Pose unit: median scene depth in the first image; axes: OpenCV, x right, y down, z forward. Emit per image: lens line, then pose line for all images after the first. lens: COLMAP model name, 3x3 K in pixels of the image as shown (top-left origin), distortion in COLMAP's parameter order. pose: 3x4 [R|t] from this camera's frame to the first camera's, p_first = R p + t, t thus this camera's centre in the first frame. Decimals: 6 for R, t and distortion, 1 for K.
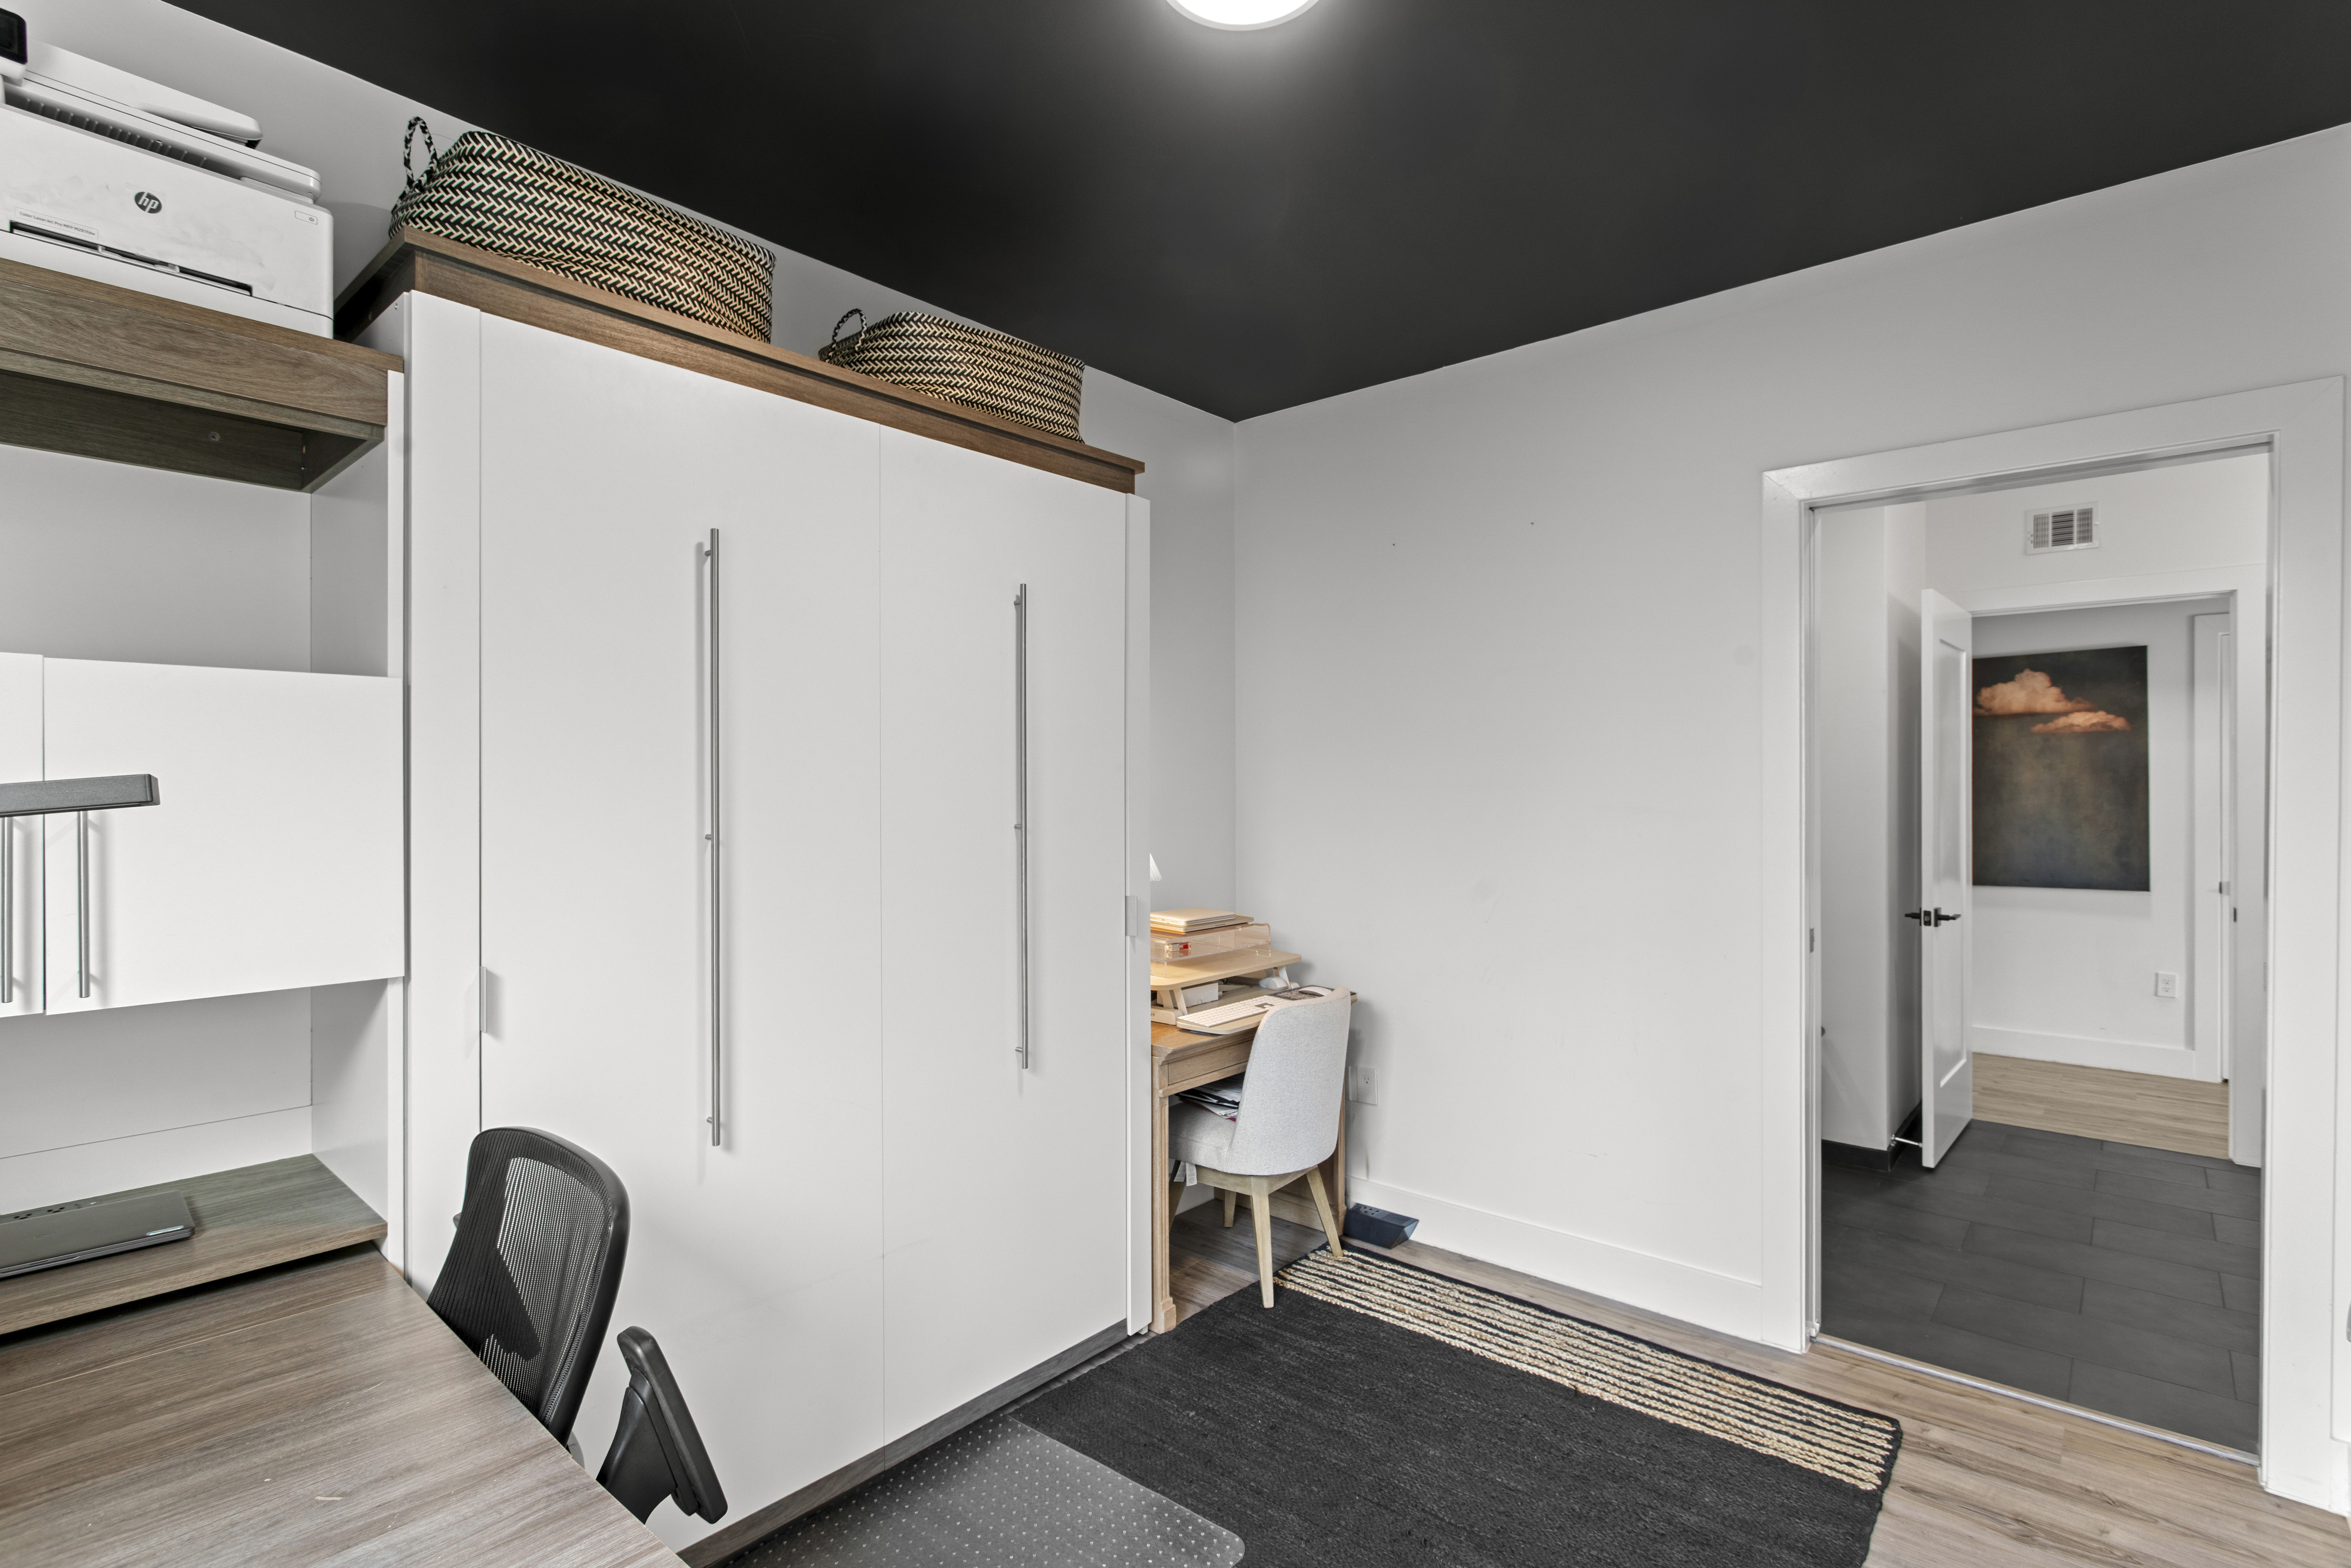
lens RADIAL K [[1129.3, 0, 1175.5], [0, 1129.3, 784.0], [0, 0, 1]] dist [0.000449, -0.000145]
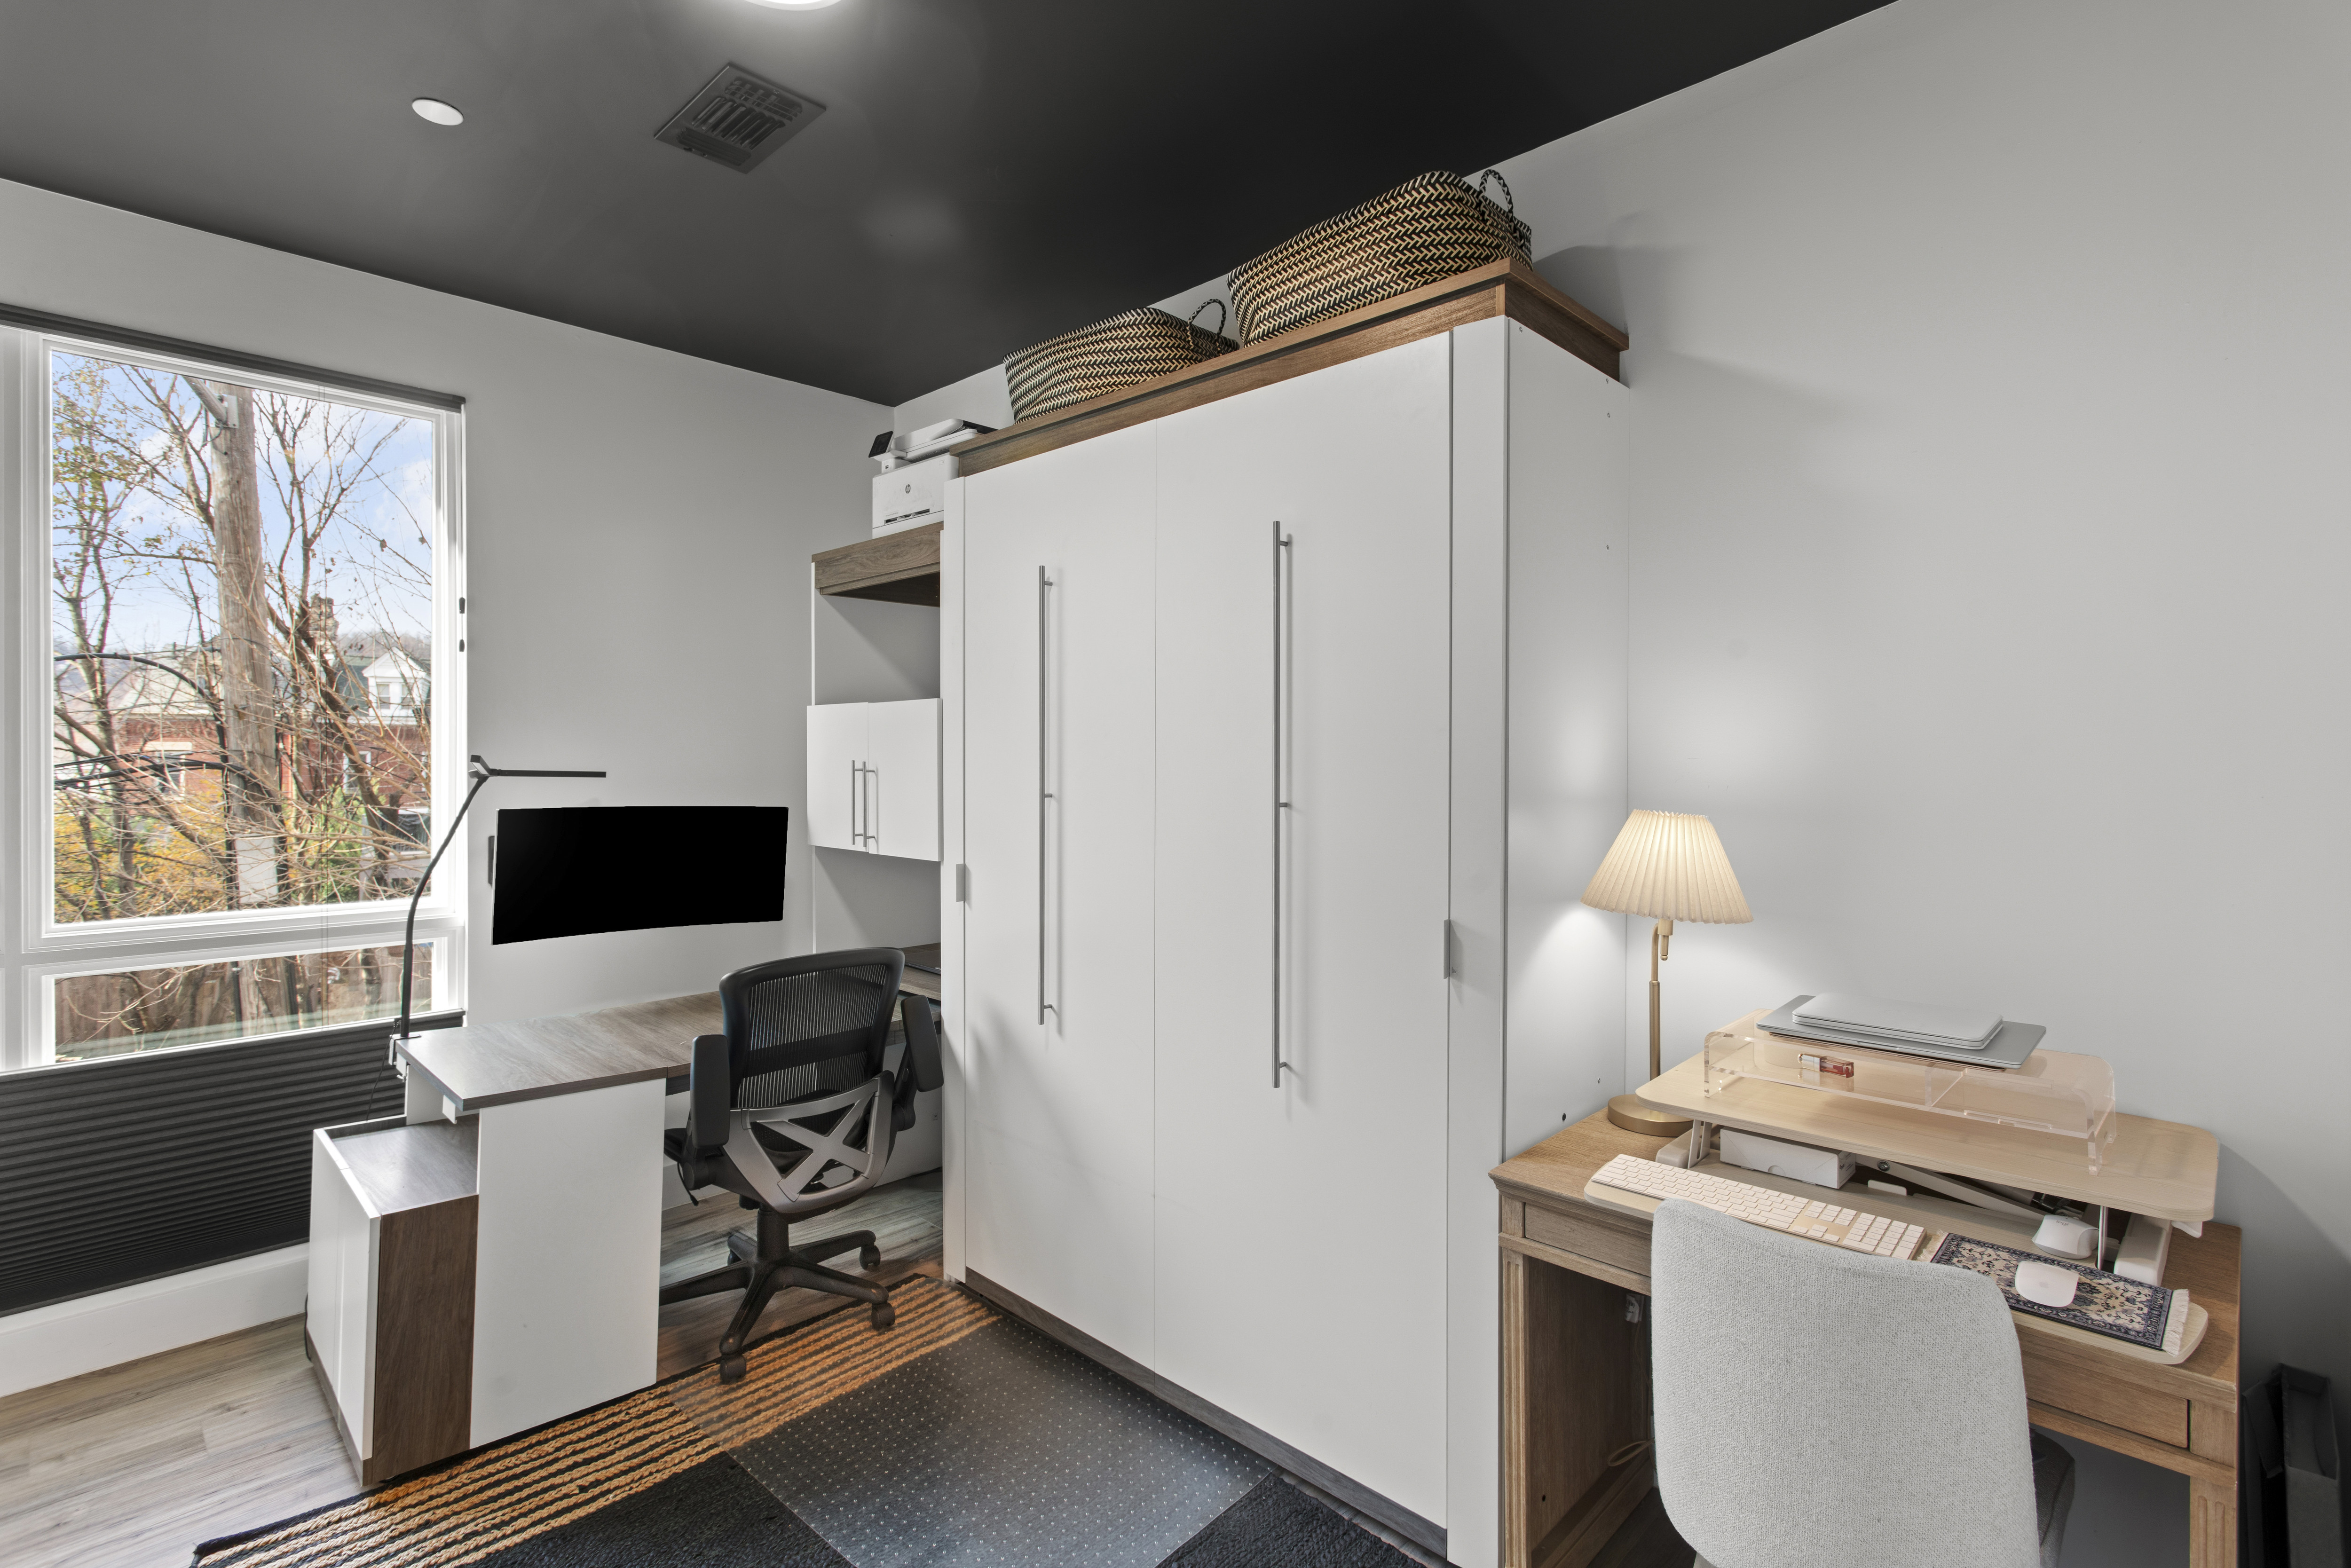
lens RADIAL K [[1096.2, 0, 1180.5], [0, 1096.2, 759.0], [0, 0, 1]] dist [0.003721, 0.000402]
pose [[-0.050106, 0.003301, -0.998738, 0.740068], [0.001367, 0.999994, 0.003237, -0.001213], [0.998743, -0.001203, -0.050110, 1.018504]]
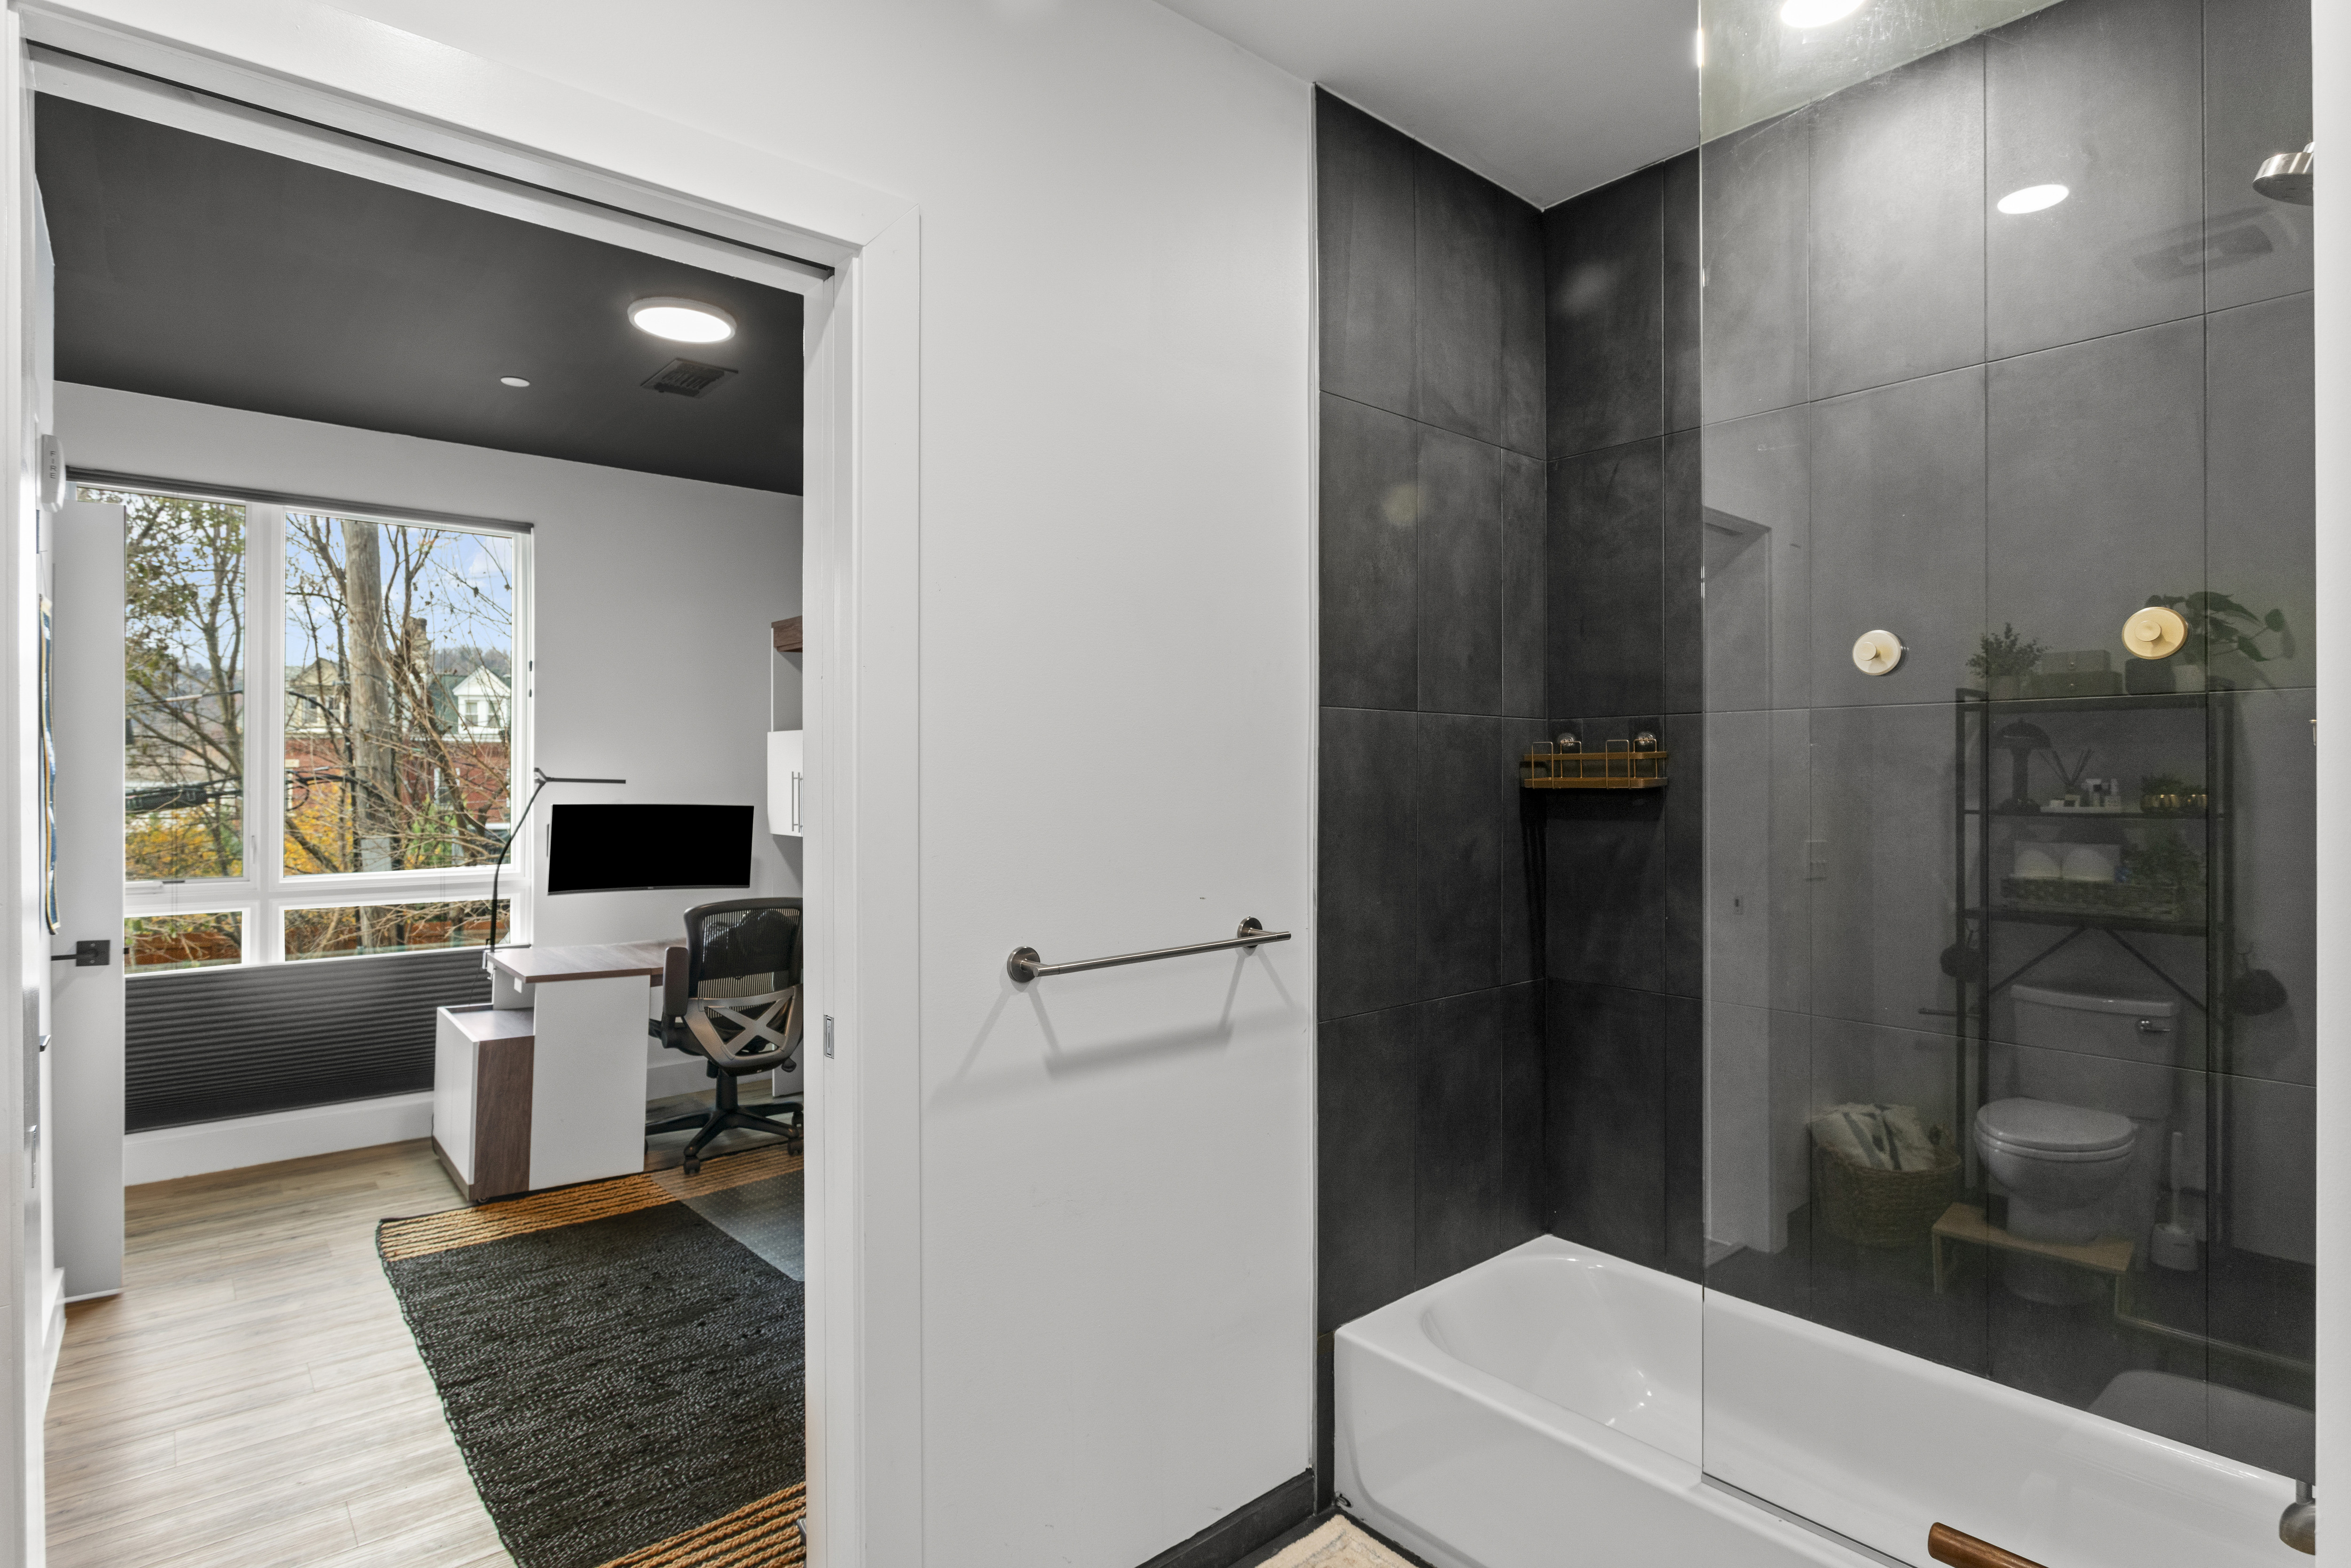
lens RADIAL K [[1193.8, 0, 1181.7], [0, 1193.8, 760.9], [0, 0, 1]] dist [-0.000372, -0.001049]
pose [[-0.140448, -0.008711, -0.990050, 1.407391], [0.003176, 0.999952, -0.009248, 0.008357], [0.990083, -0.004443, -0.140413, 1.538834]]
